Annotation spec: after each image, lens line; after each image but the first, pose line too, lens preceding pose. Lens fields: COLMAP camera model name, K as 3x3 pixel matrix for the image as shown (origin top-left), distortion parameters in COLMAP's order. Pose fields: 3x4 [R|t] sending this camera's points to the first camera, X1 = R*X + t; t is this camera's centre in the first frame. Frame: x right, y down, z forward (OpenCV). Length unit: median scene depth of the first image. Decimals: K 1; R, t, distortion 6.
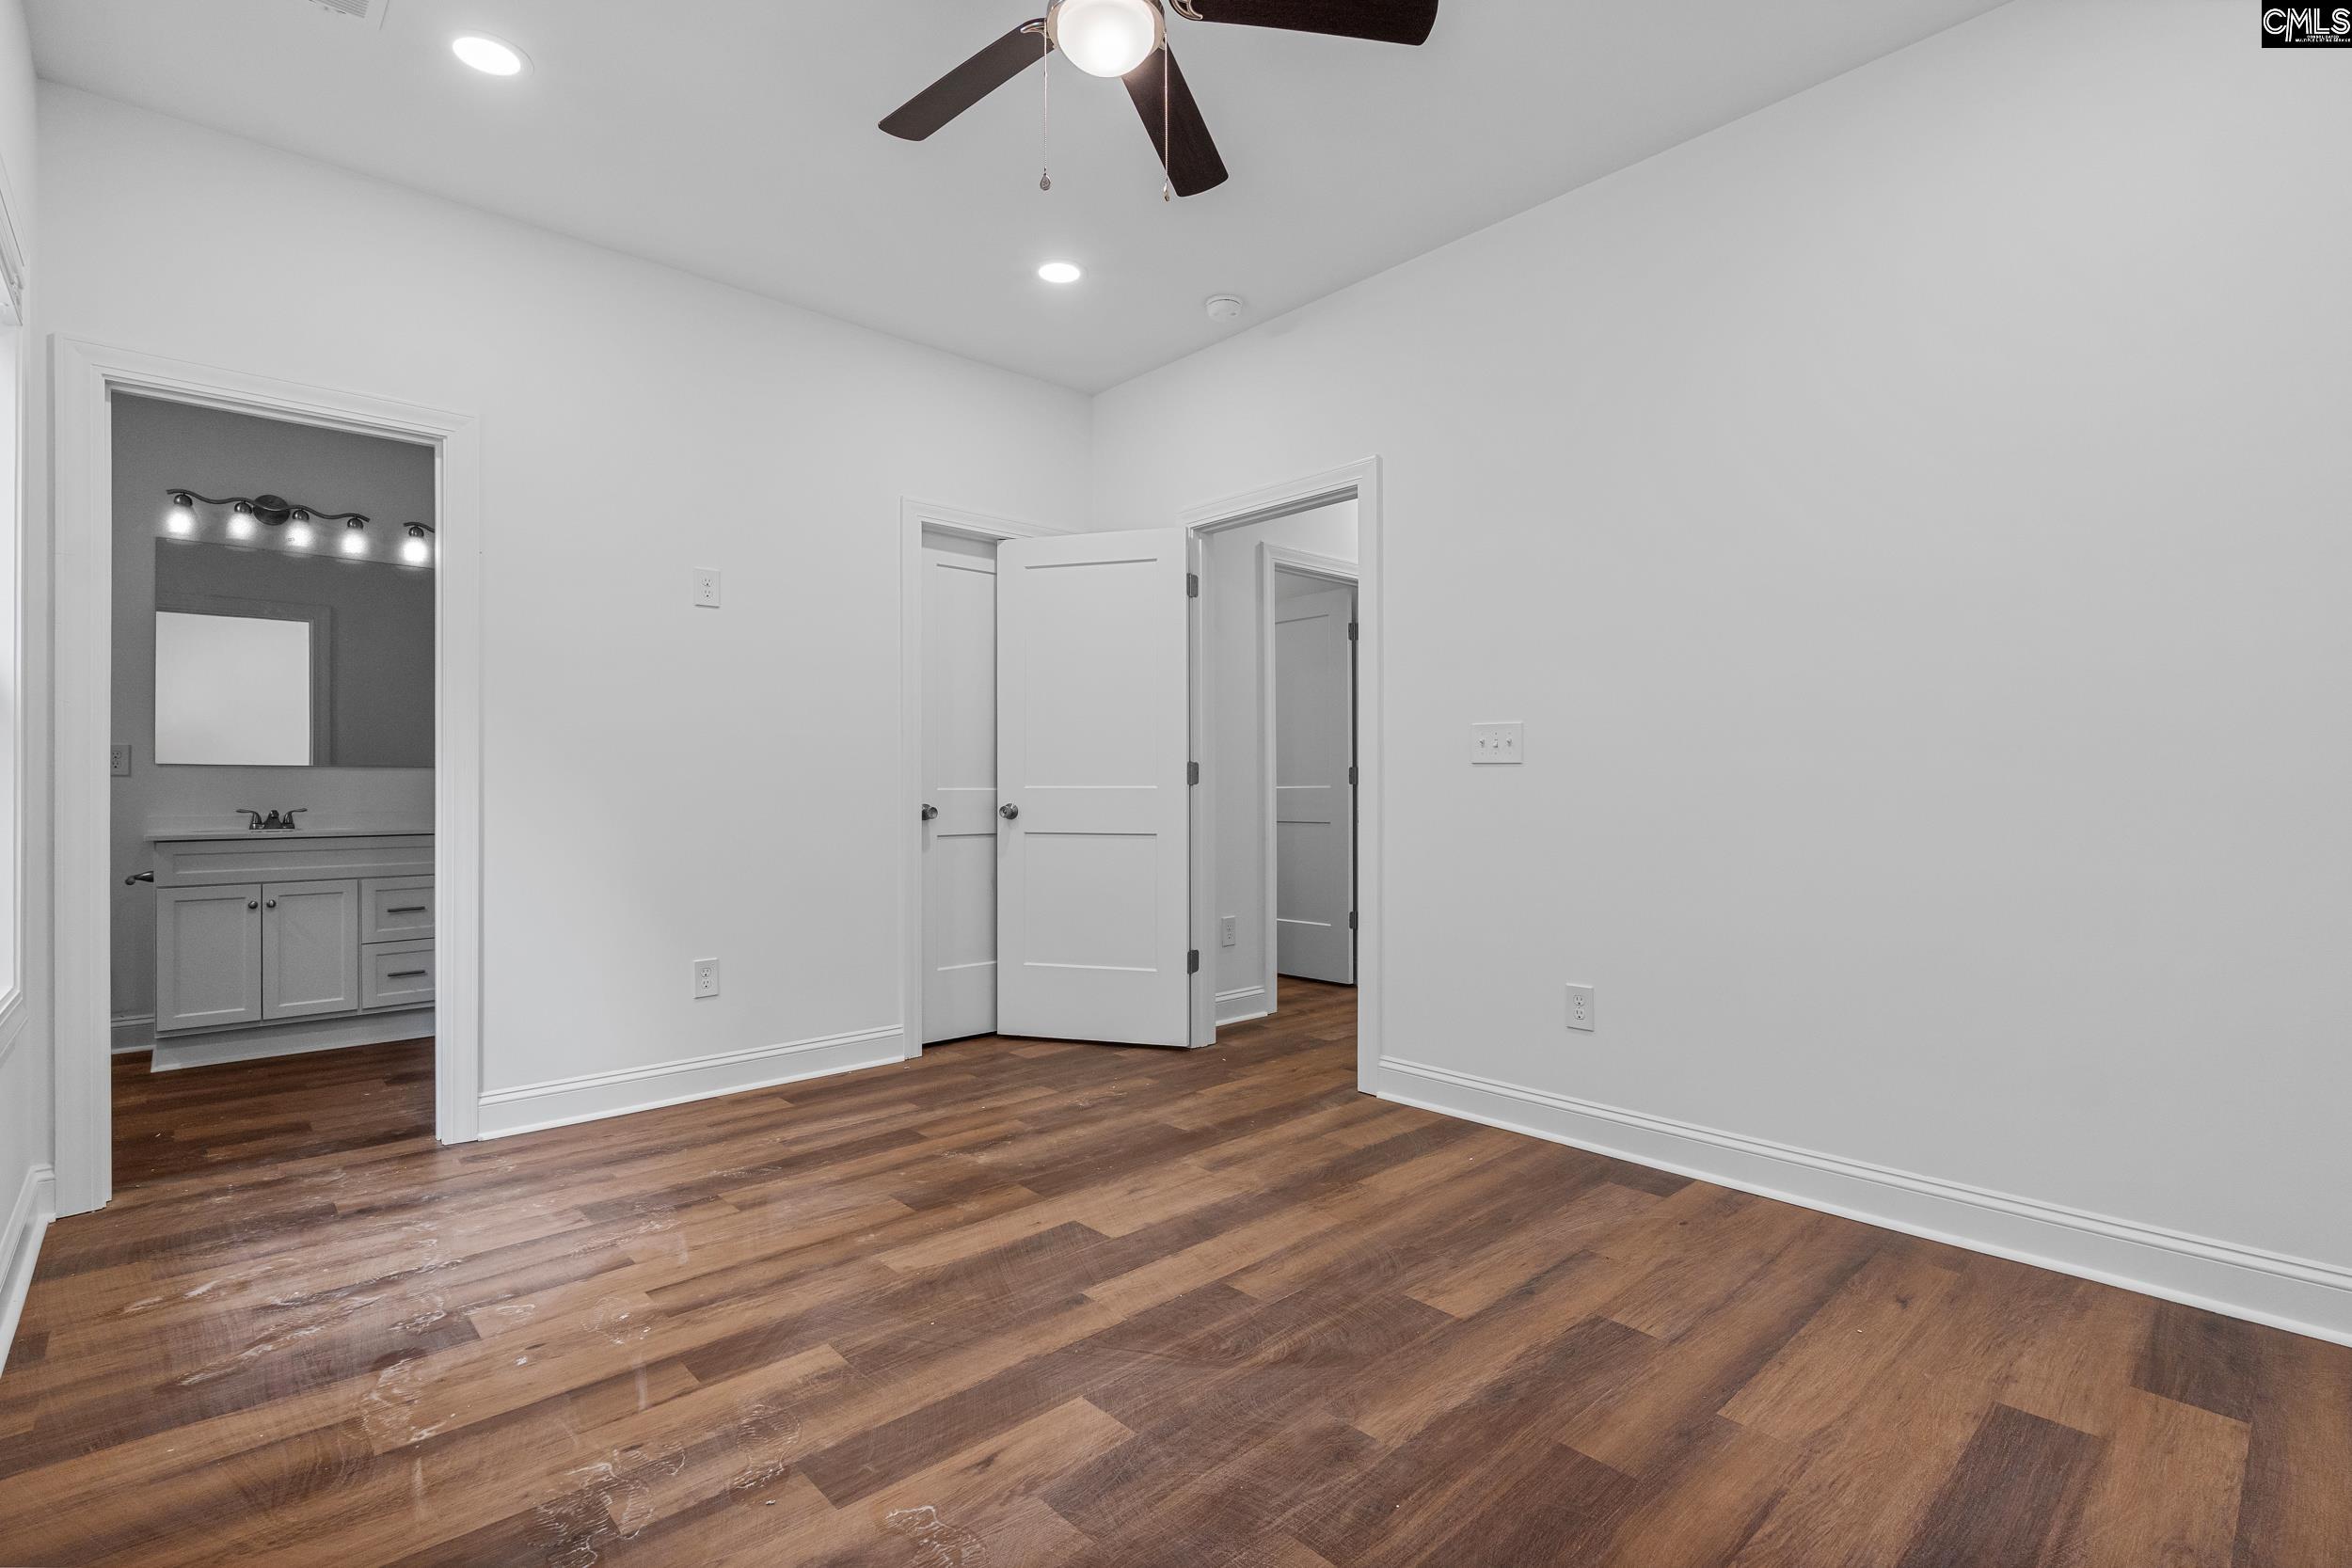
lens RADIAL K [[1102.2, 0, 1163.2], [0, 1102.2, 787.6], [0, 0, 1]] dist [-0.006356, -0.000156]
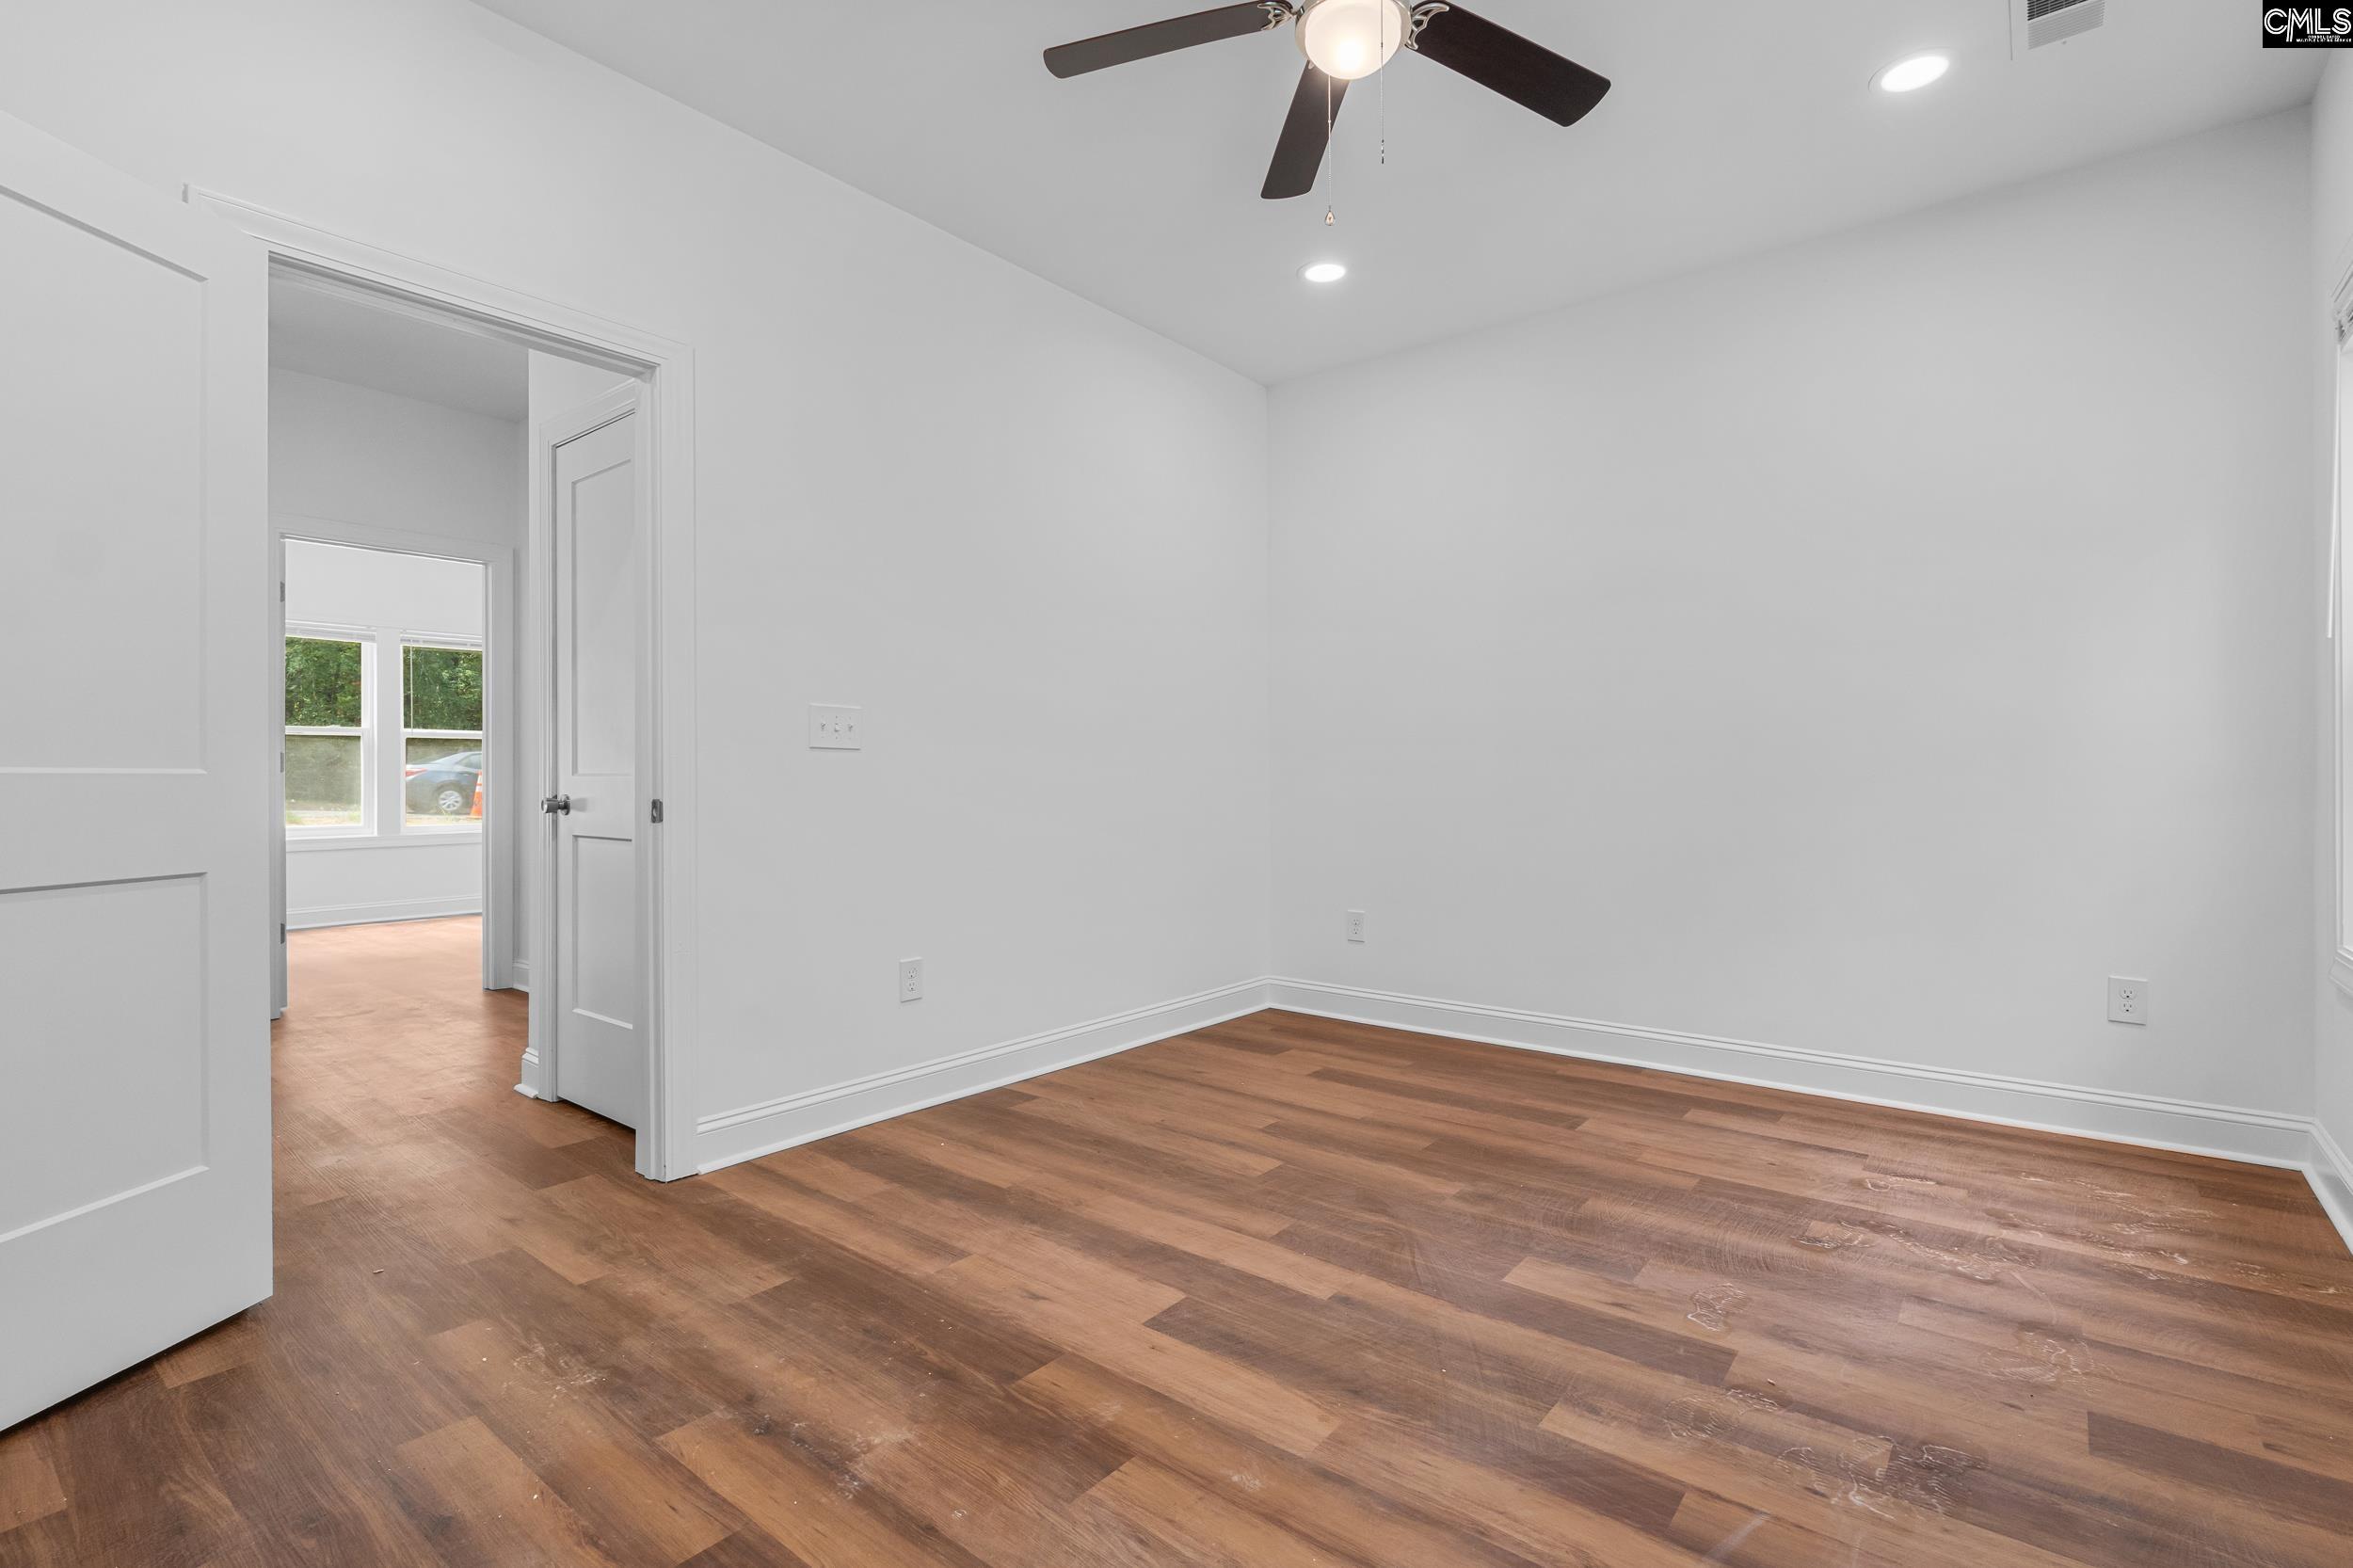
lens RADIAL K [[1102.8, 0, 1163.7], [0, 1102.8, 787.6], [0, 0, 1]] dist [-0.006356, -0.000156]
pose [[-0.158082, -0.009024, 0.987385, -0.883525], [-0.000147, 0.999958, 0.009116, 0.004231], [-0.987426, 0.001296, -0.158077, 1.146534]]
